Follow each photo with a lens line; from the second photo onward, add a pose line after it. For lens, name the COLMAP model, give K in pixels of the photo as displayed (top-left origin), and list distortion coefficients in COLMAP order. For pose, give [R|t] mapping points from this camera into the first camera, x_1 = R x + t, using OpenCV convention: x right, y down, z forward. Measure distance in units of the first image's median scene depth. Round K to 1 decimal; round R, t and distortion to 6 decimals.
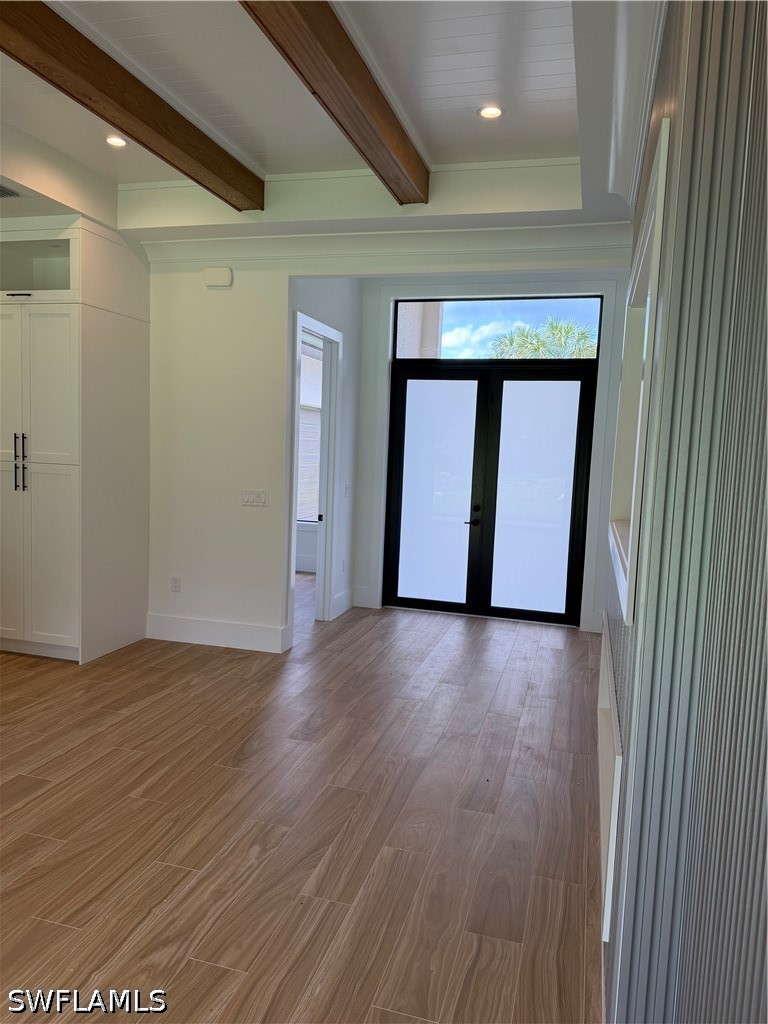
lens RADIAL K [[717.2, 0, 390.4], [0, 717.2, 515.1], [0, 0, 1]] dist [0.016687, -0.016344]
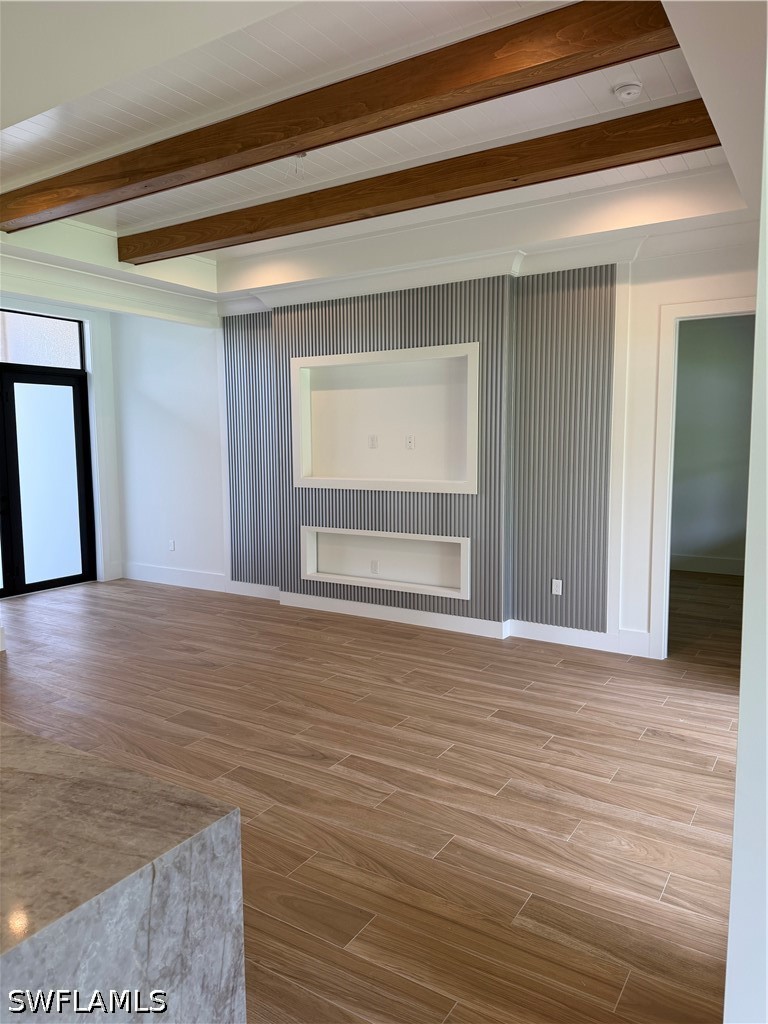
lens RADIAL K [[717.2, 0, 377.3], [0, 717.2, 511.7], [0, 0, 1]] dist [0.016687, -0.016344]
pose [[0.292861, -0.143316, 0.945353, -1.275096], [0.118888, 0.986488, 0.112722, -0.077717], [-0.948735, 0.079379, 0.305942, 0.197419]]
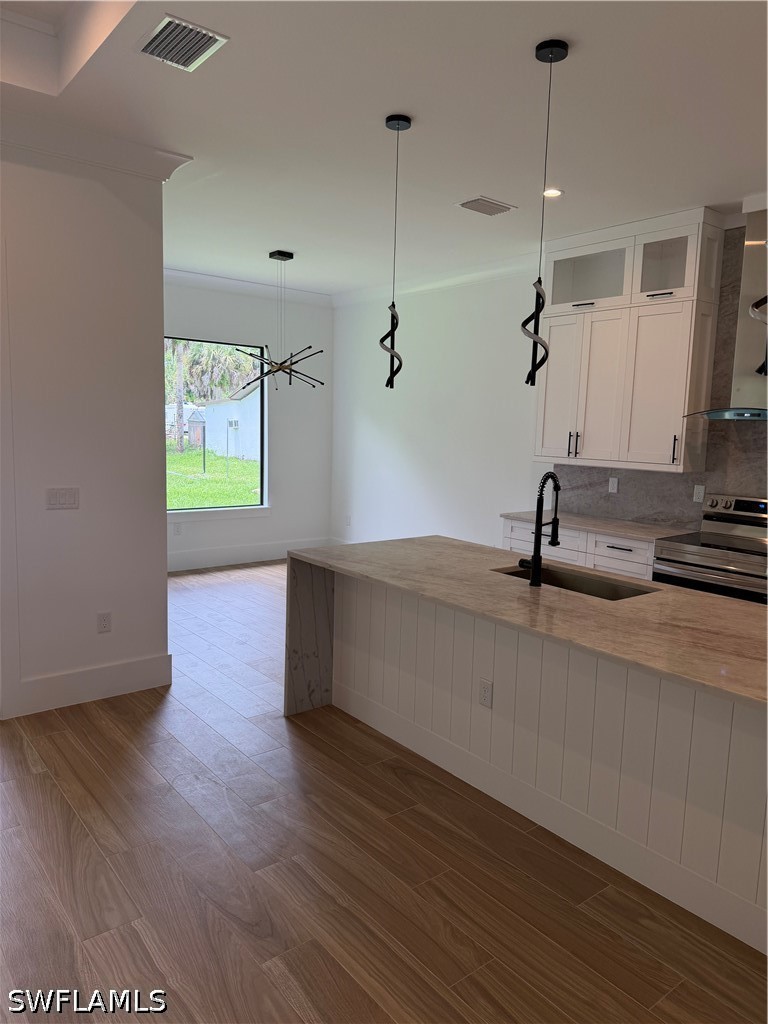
lens RADIAL K [[717.2, 0, 381.0], [0, 717.2, 511.9], [0, 0, 1]] dist [0.016687, -0.016344]
pose [[-0.590186, 0.053088, -0.805520, -0.308521], [-0.124476, 0.979917, 0.155782, -0.121625], [0.797613, 0.192209, -0.571725, 1.012571]]
